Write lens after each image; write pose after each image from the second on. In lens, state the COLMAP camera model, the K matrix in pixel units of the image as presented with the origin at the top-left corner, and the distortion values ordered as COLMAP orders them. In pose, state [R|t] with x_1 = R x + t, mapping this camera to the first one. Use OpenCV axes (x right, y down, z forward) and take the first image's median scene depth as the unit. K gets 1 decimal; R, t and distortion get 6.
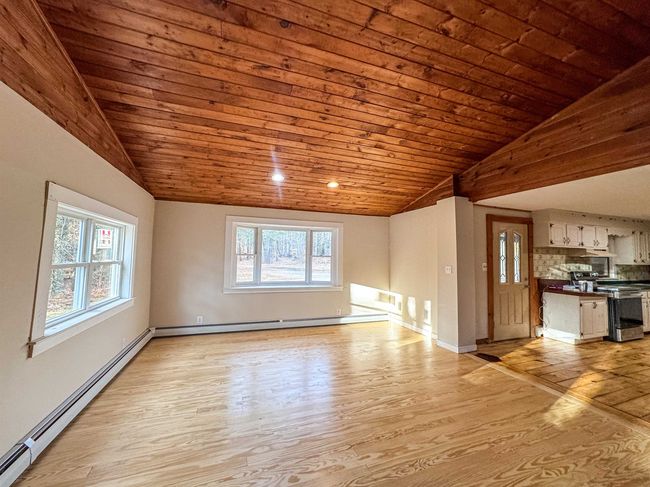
lens RADIAL K [[262.0, 0, 324.7], [0, 262.0, 240.6], [0, 0, 1]] dist [0.004505, 0.000549]
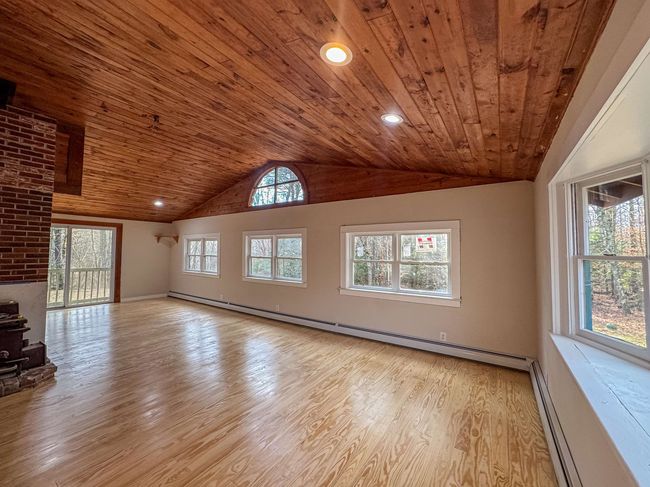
lens RADIAL K [[262.0, 0, 324.4], [0, 262.0, 241.4], [0, 0, 1]] dist [0.004505, 0.000549]
pose [[-0.800884, -0.049496, -0.596771, 0.324056], [0.016708, 0.994343, -0.104893, 0.100604], [0.598587, -0.093978, -0.795526, 1.642543]]
